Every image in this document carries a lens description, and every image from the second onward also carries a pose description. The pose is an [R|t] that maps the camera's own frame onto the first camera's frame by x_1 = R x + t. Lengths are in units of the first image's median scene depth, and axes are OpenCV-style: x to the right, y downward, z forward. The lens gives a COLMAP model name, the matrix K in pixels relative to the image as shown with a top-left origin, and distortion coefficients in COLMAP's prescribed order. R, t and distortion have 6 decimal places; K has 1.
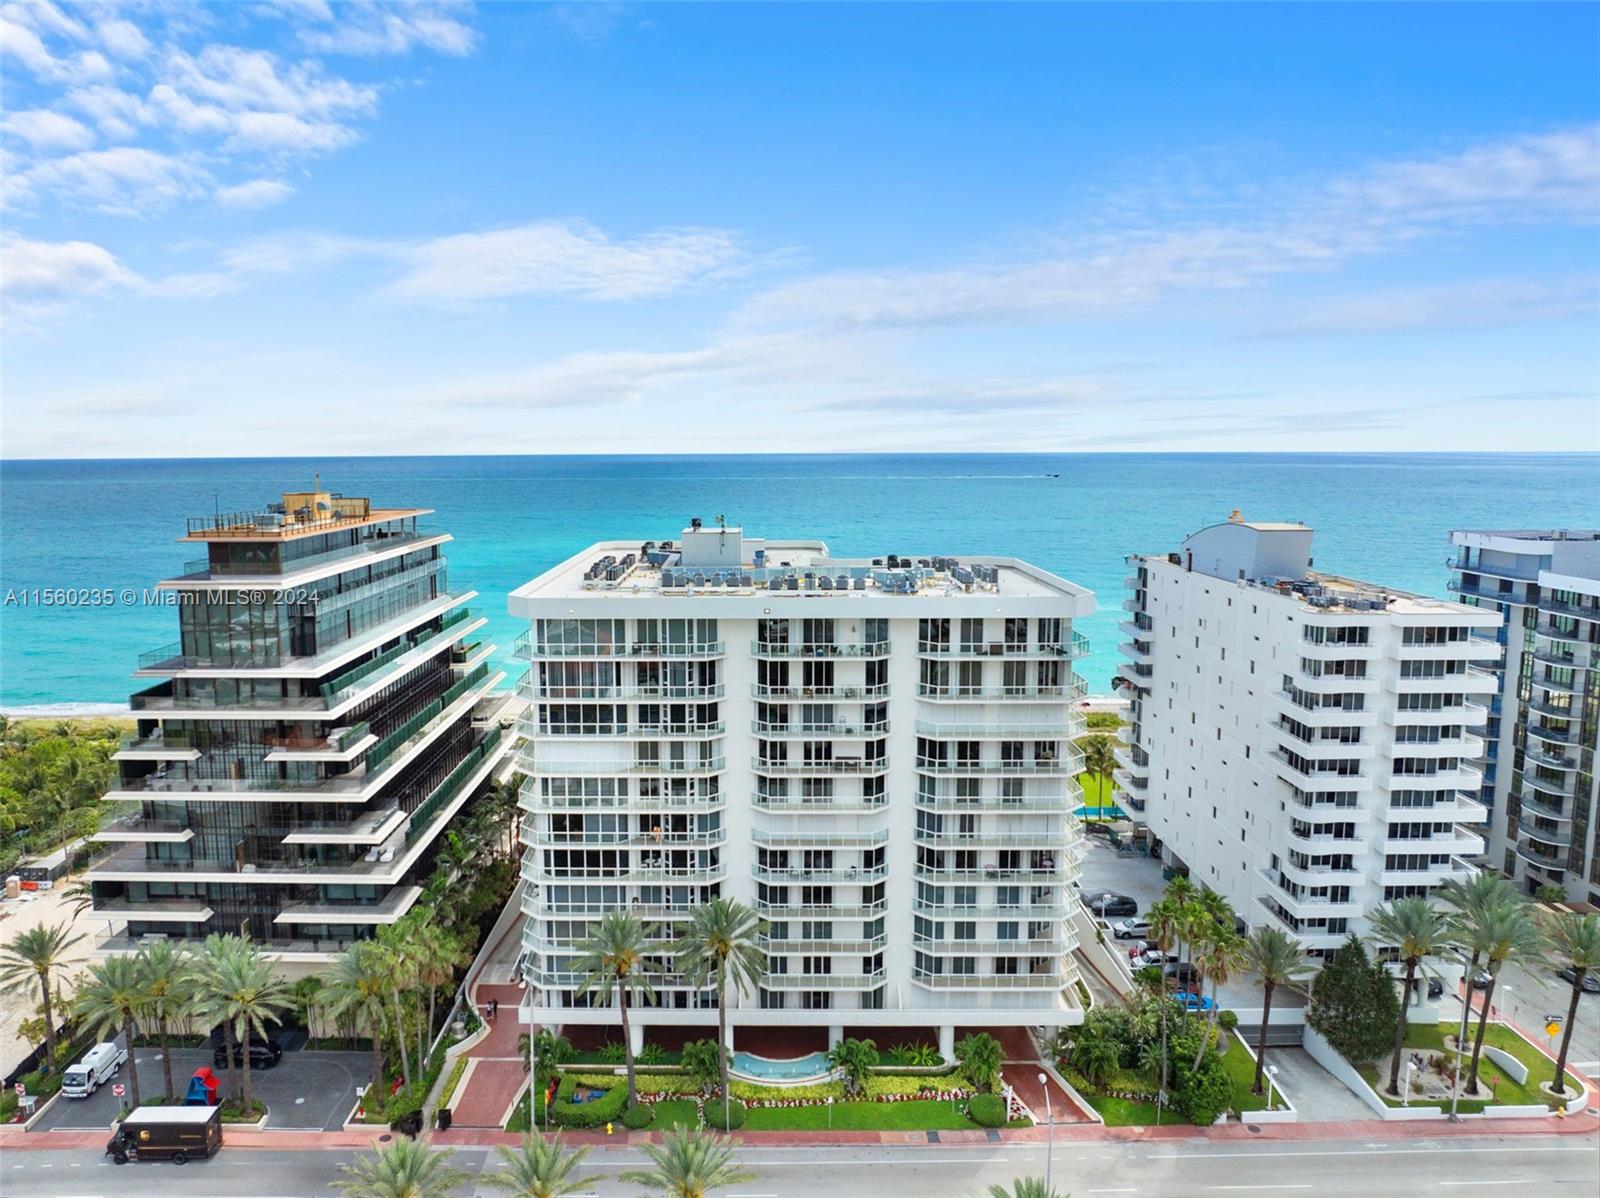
lens RADIAL K [[1236.4, 0, 794.7], [0, 1236.4, 546.4], [0, 0, 1]] dist [-0.047432, -0.001898]
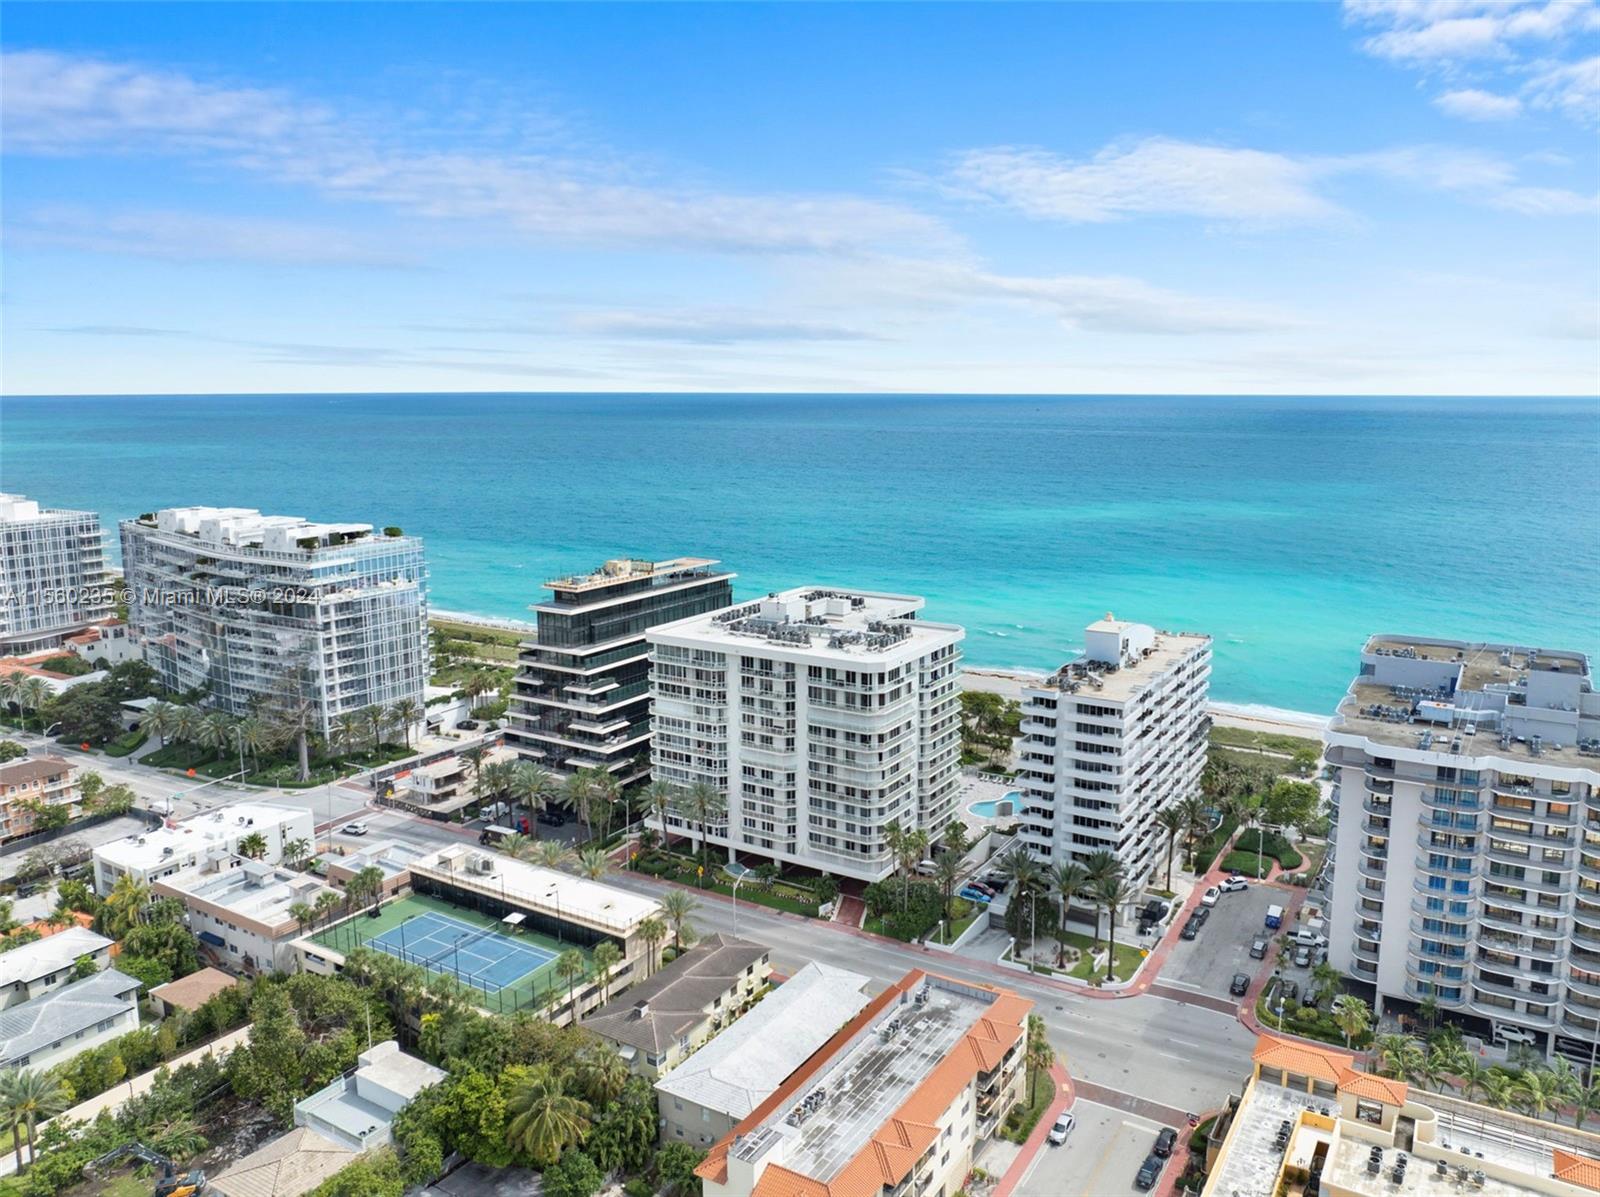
lens RADIAL K [[1236.4, 0, 794.7], [0, 1236.4, 545.9], [0, 0, 1]] dist [-0.047432, -0.001898]
pose [[0.859143, 0.077232, -0.505874, 1.059091], [-0.053734, 0.996696, 0.060908, -0.249787], [0.508906, -0.025146, 0.860455, -0.723710]]
